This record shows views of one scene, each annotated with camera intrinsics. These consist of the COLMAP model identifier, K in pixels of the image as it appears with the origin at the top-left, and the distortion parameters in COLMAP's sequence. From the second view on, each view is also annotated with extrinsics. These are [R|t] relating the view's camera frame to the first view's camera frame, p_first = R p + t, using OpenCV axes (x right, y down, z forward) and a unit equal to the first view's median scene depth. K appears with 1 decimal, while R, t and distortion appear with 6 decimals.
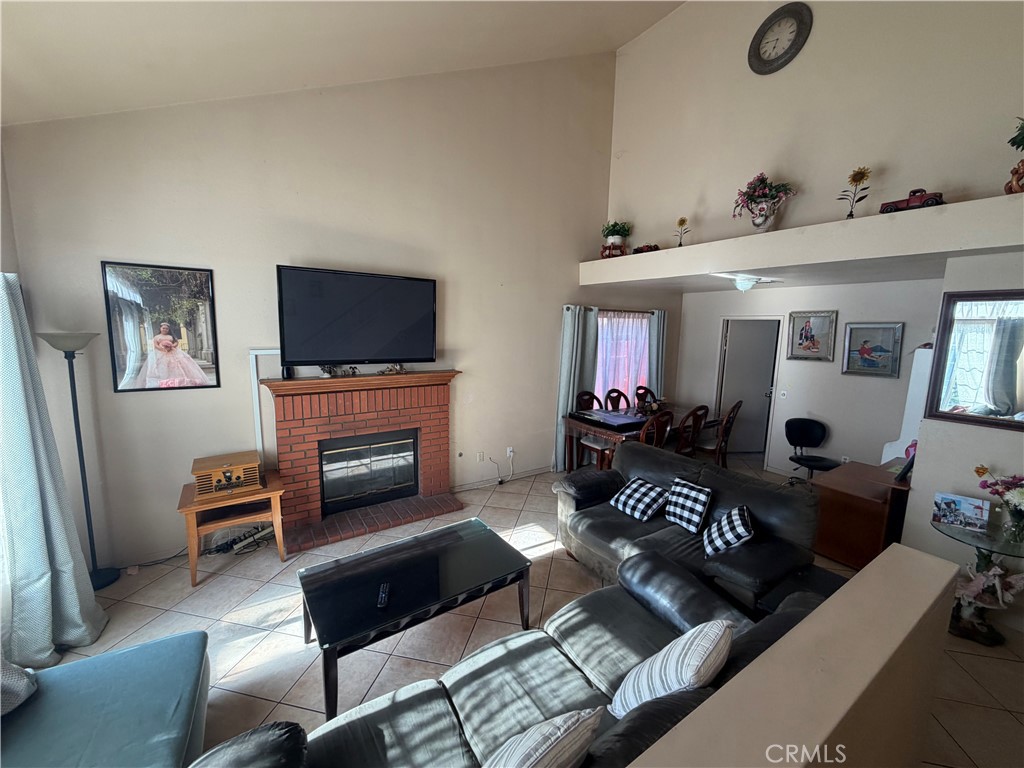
lens RADIAL K [[408.0, 0, 511.1], [0, 408.0, 382.0], [0, 0, 1]] dist [-0.000028, -0.000182]
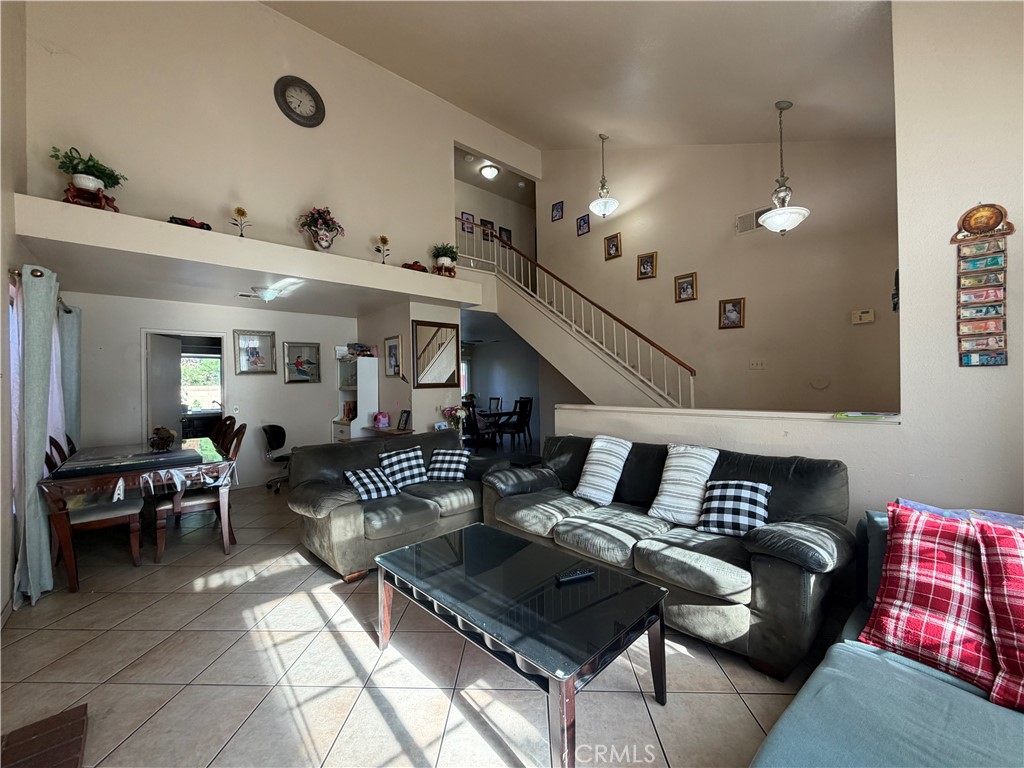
lens RADIAL K [[408.0, 0, 507.7], [0, 408.0, 380.8], [0, 0, 1]] dist [-0.000028, -0.000182]
pose [[-0.160104, -0.007544, 0.987071, -0.519970], [0.158011, 0.986880, 0.033173, 0.038682], [-0.974371, 0.161279, -0.156812, 0.561535]]
